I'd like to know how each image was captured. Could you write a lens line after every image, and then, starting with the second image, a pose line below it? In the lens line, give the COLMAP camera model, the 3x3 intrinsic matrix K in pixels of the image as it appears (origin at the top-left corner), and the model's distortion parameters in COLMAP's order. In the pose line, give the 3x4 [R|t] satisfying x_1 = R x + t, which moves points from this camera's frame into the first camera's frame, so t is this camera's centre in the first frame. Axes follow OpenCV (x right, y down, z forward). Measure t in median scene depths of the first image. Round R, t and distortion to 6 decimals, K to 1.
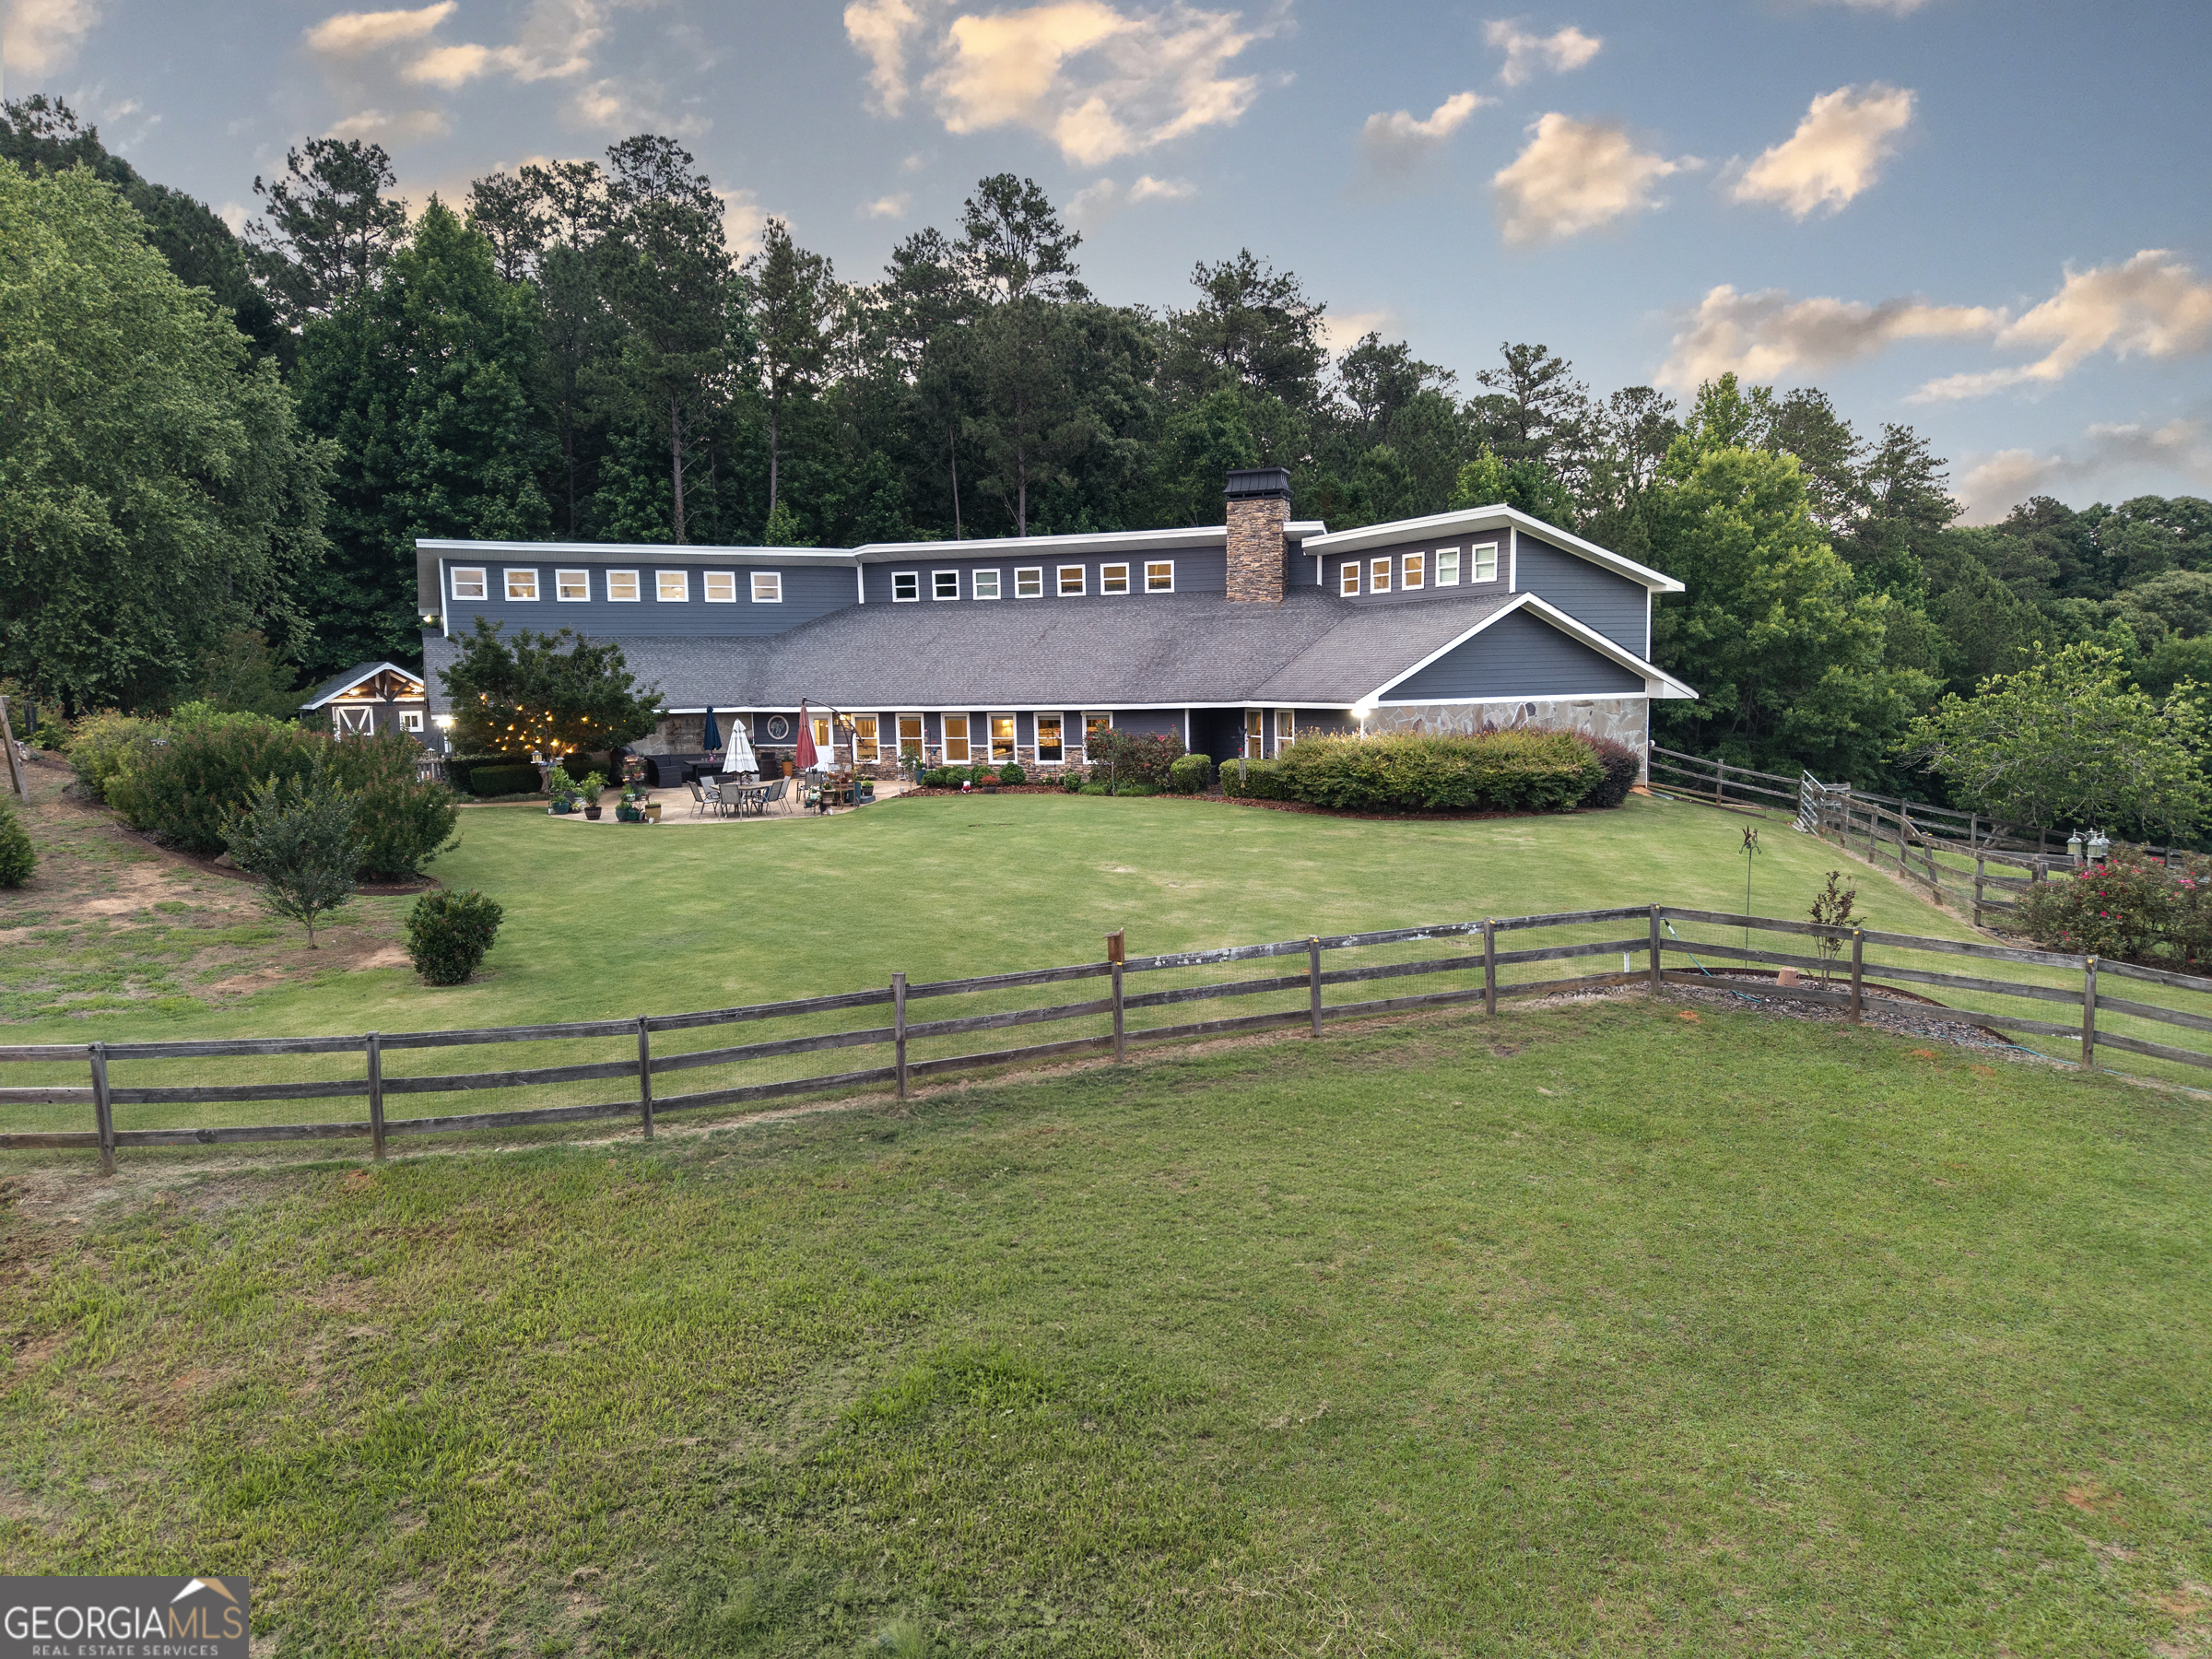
lens RADIAL K [[1478.1, 0, 1106.5], [0, 1478.1, 813.2], [0, 0, 1]] dist [0.024020, -0.027387]
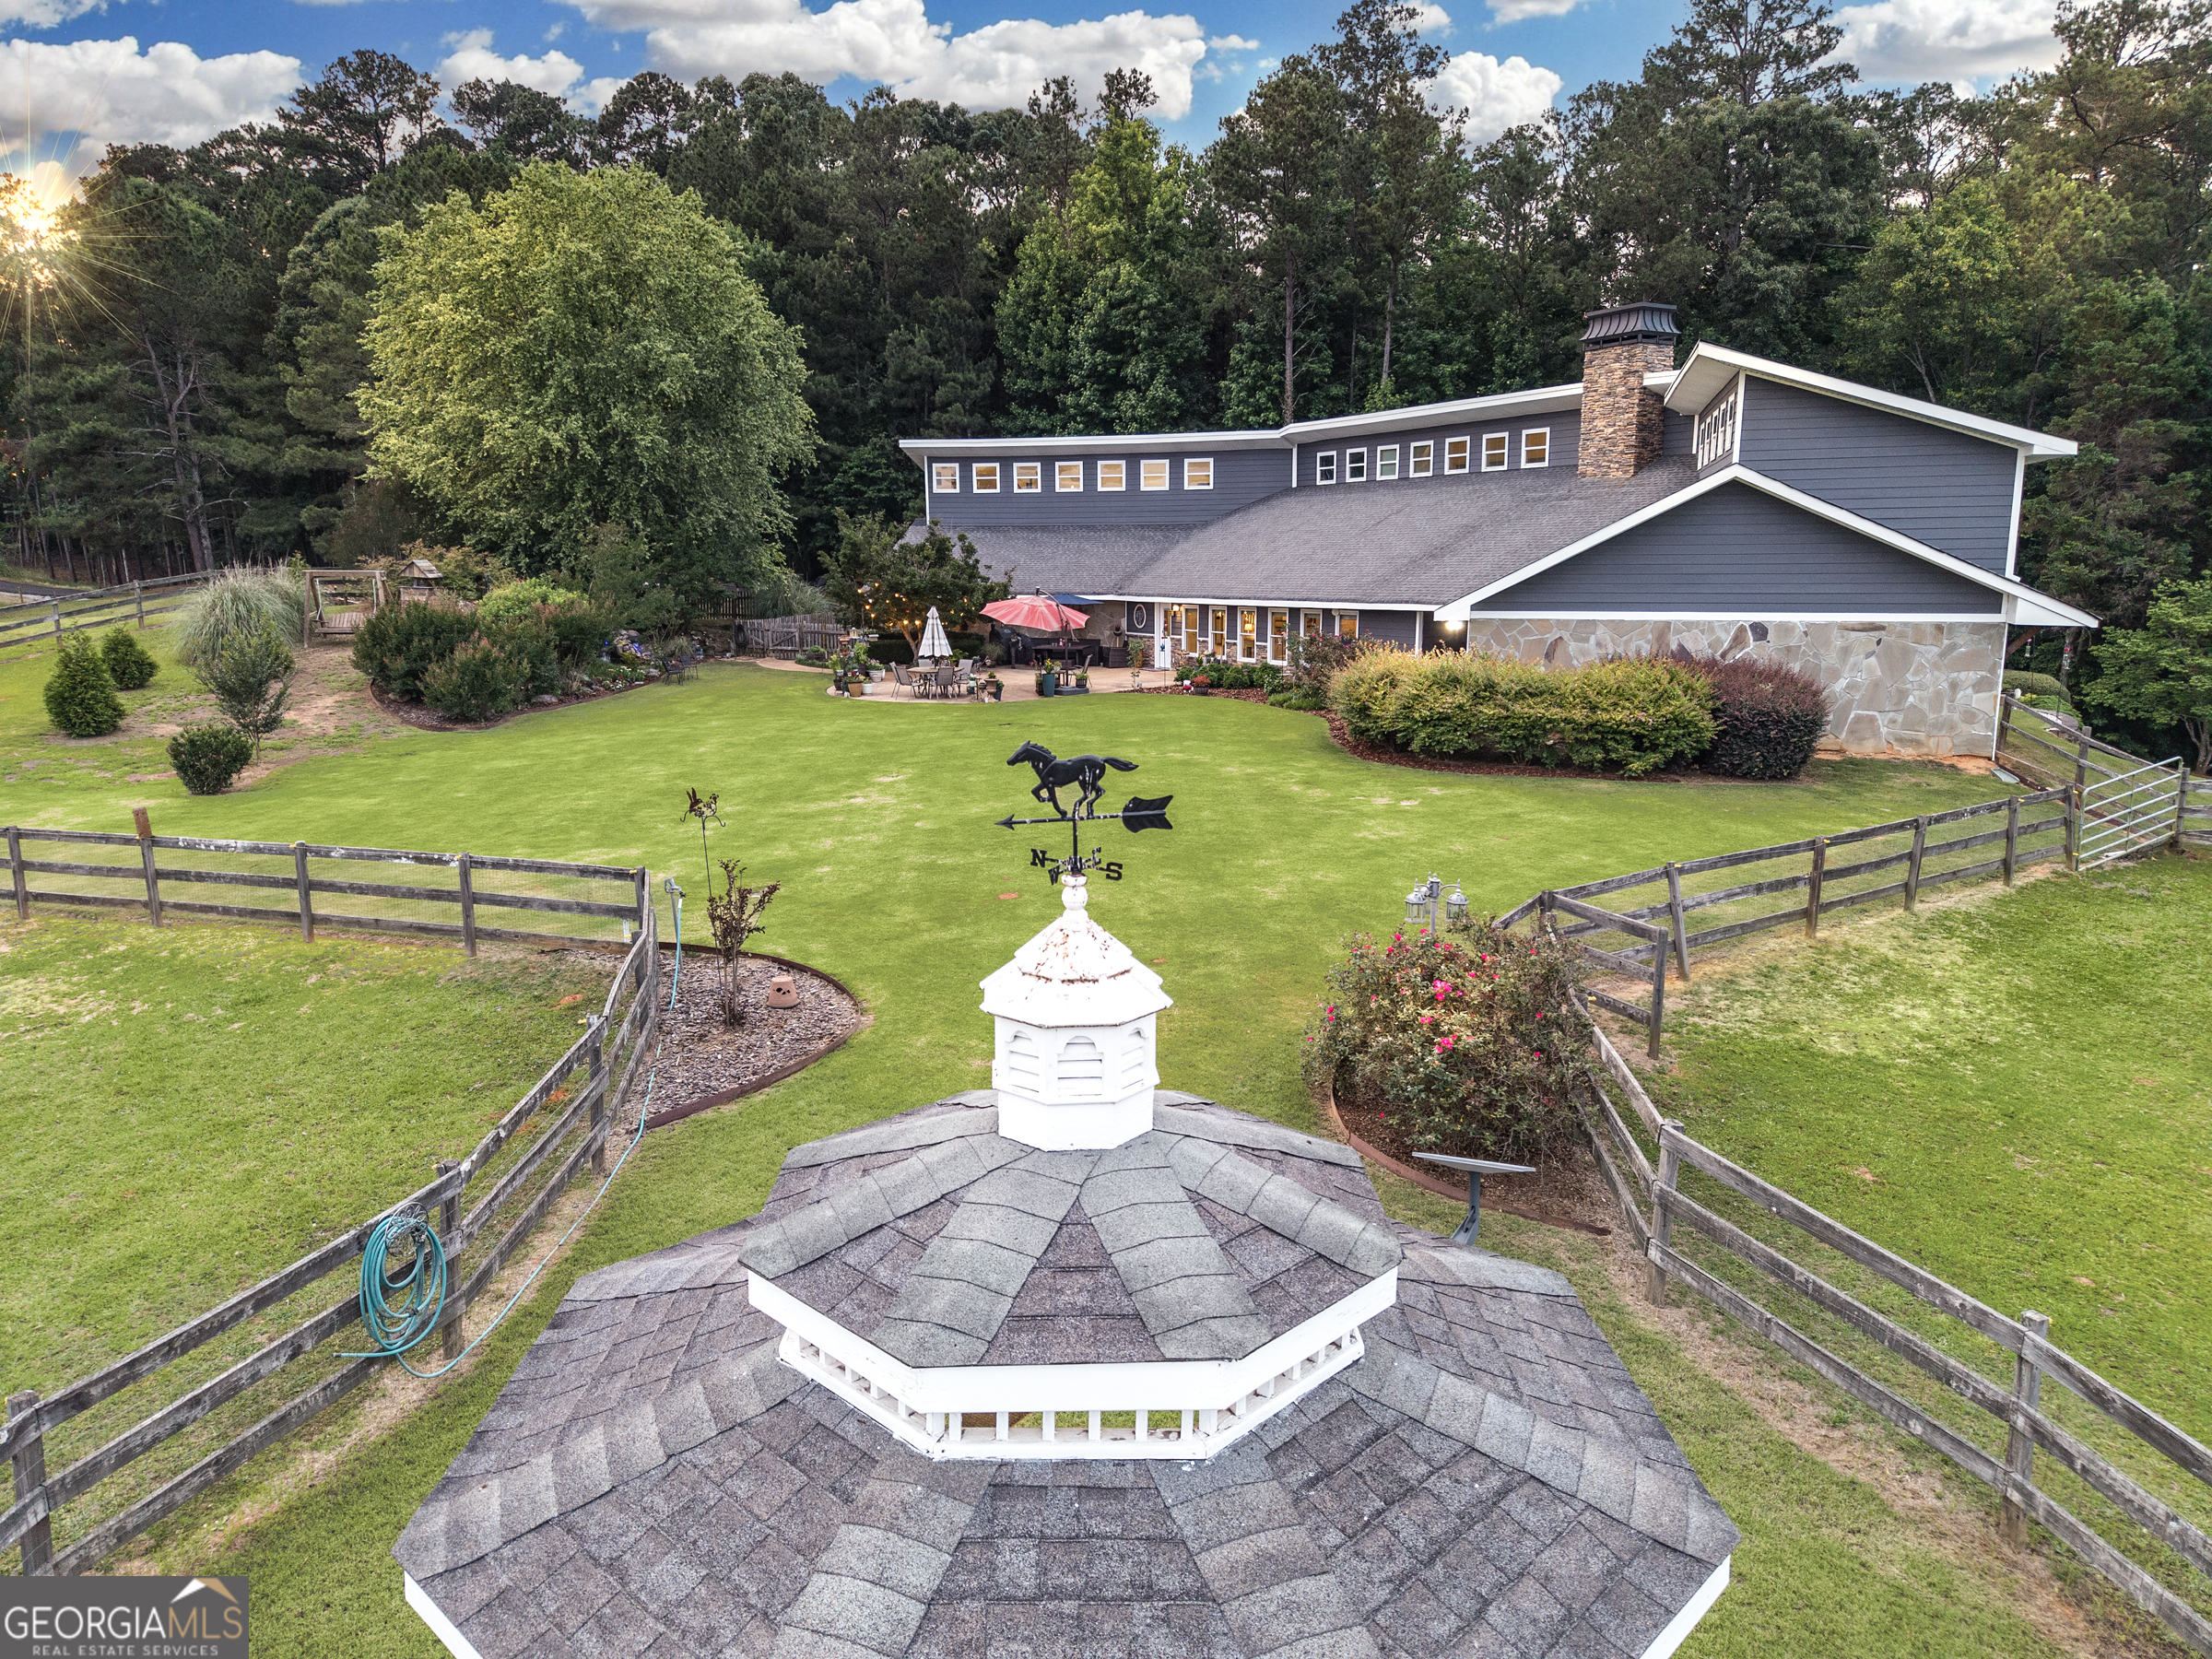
lens RADIAL K [[1478.1, 0, 1107.4], [0, 1478.1, 825.0], [0, 0, 1]] dist [0.024020, -0.027387]
pose [[0.743266, 0.132811, -0.655681, 0.420972], [-0.073700, 0.990386, 0.117063, -0.030648], [0.664925, -0.038685, 0.745908, 0.208373]]
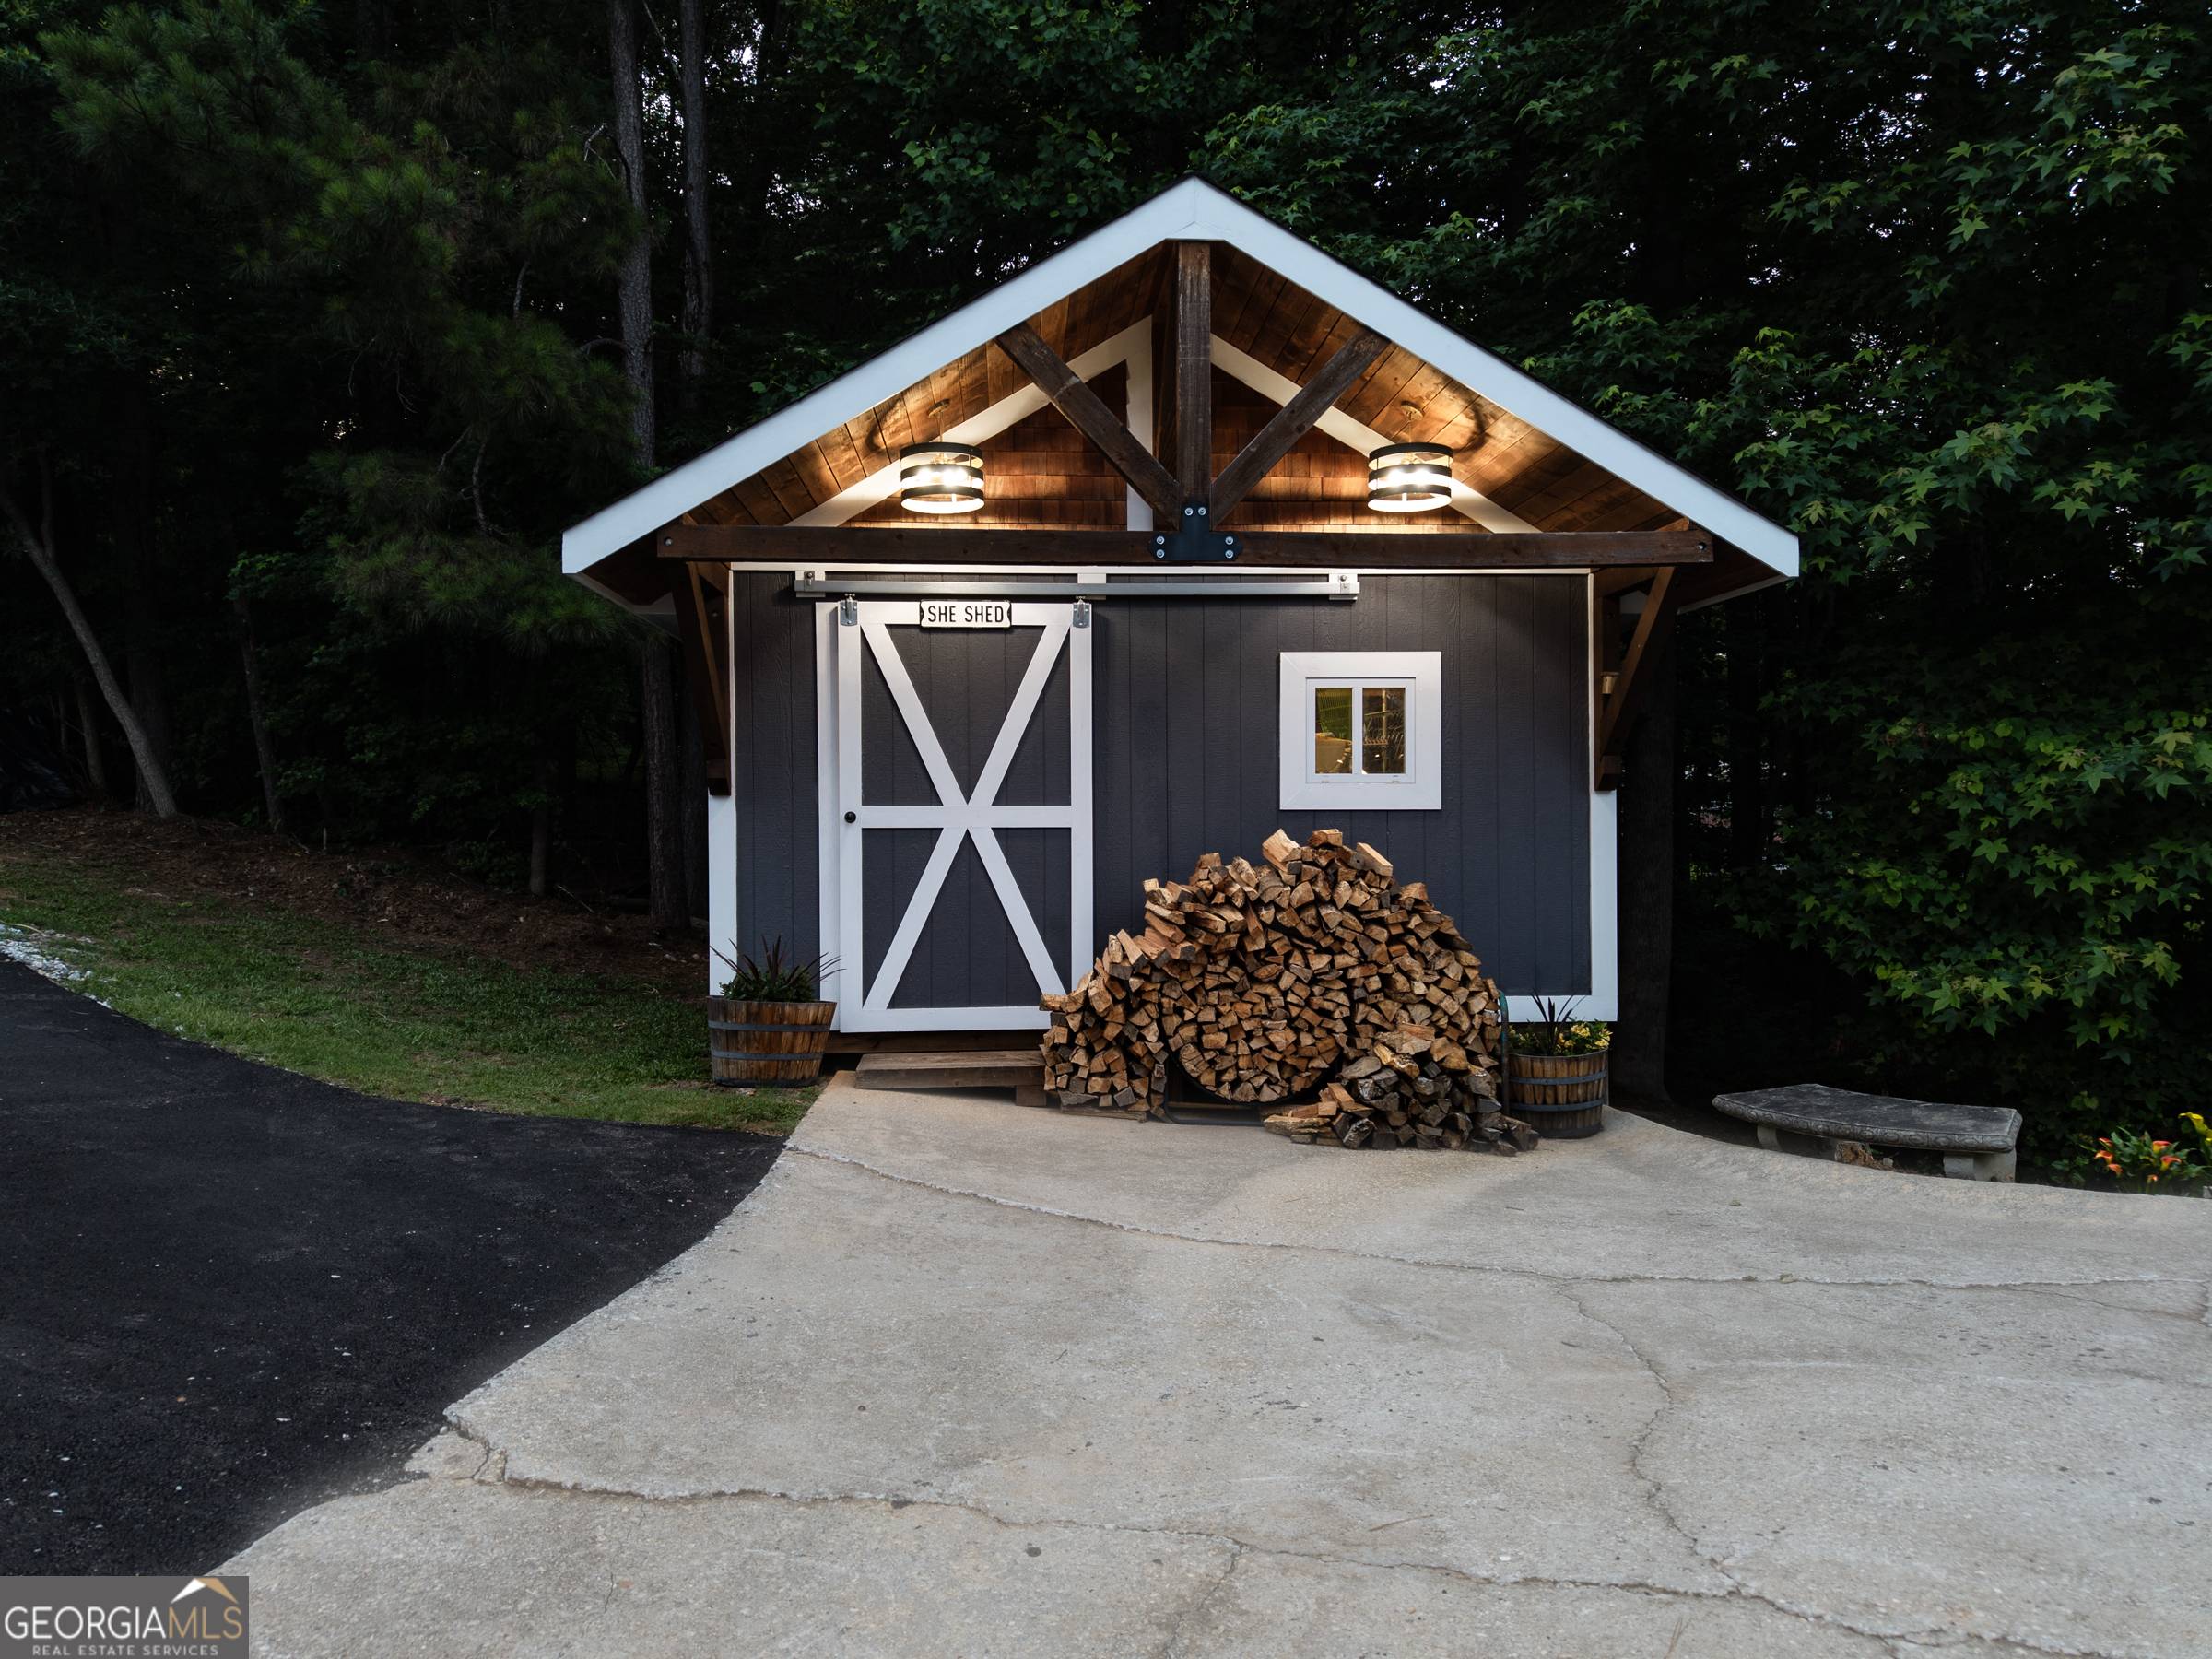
lens RADIAL K [[1478.1, 0, 1102.0], [0, 1478.1, 836.5], [0, 0, 1]] dist [0.024020, -0.027387]
pose [[0.808695, 0.007128, -0.588186, -0.519971], [-0.062161, 0.995363, -0.073402, -0.052814], [0.584935, 0.095922, 0.805388, 1.119635]]
